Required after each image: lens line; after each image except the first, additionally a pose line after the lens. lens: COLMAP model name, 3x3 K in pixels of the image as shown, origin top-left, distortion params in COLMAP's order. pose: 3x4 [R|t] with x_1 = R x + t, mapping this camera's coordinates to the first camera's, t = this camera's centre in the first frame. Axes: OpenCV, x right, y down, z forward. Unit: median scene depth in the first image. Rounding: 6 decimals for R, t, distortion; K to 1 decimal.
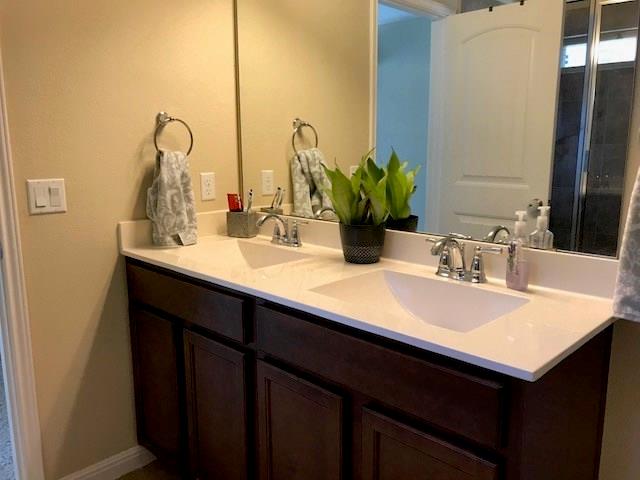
lens RADIAL K [[524.2, 0, 320.3], [0, 524.2, 240.7], [0, 0, 1]] dist [0.009492, -0.010697]
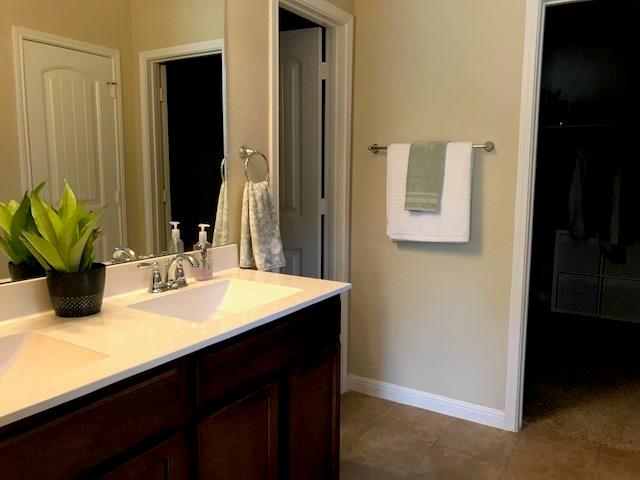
lens RADIAL K [[524.2, 0, 320.1], [0, 524.2, 238.6], [0, 0, 1]] dist [0.009492, -0.010697]
pose [[-0.211872, -0.128358, 0.968831, -0.993794], [0.173722, 0.970603, 0.166584, -0.187558], [-0.961733, 0.203601, -0.183345, 0.931762]]
